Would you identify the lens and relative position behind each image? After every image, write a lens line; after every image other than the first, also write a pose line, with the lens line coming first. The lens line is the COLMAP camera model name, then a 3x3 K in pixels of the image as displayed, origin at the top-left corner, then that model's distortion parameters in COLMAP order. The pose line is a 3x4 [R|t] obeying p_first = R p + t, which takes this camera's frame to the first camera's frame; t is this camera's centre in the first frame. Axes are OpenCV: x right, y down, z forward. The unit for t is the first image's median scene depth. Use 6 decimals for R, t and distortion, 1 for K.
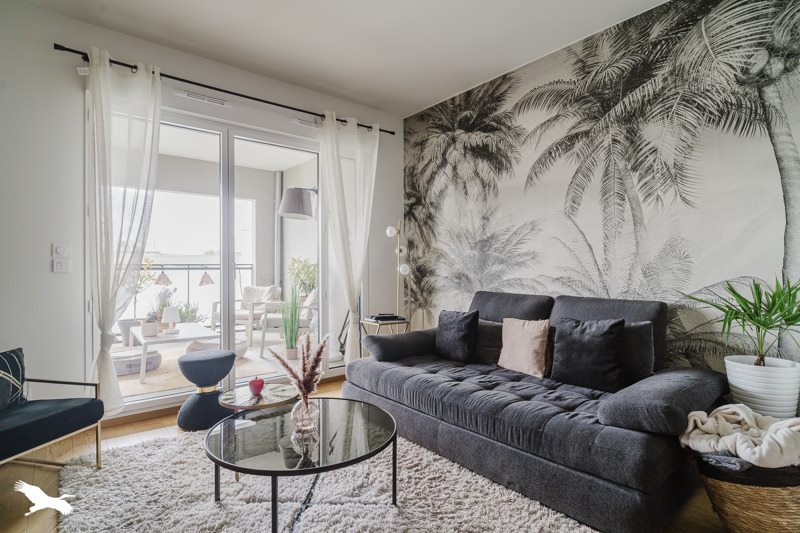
lens RADIAL K [[412.6, 0, 401.9], [0, 412.6, 264.7], [0, 0, 1]] dist [-0.000159, -0.000355]
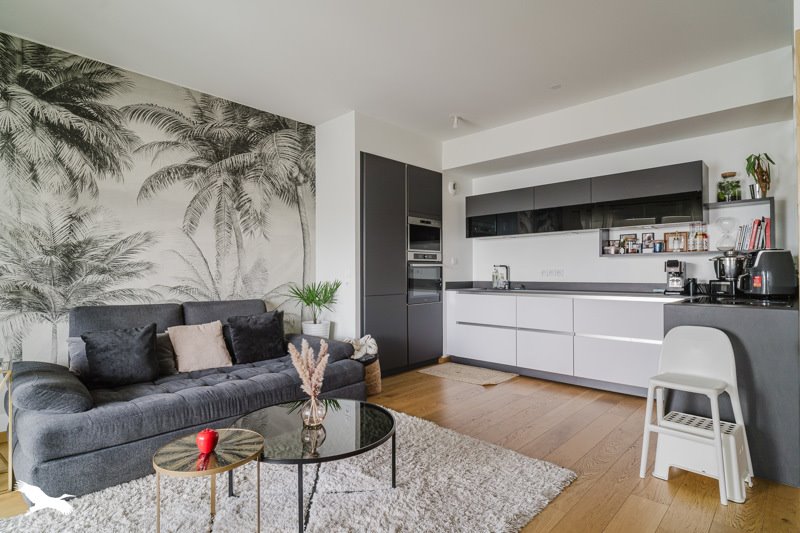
lens RADIAL K [[412.6, 0, 400.7], [0, 412.6, 267.1], [0, 0, 1]] dist [-0.000159, -0.000355]
pose [[-0.116440, 0.020718, 0.992982, -0.848897], [-0.006472, 0.999745, -0.021618, -0.001808], [-0.993177, -0.008944, -0.116276, 0.551857]]
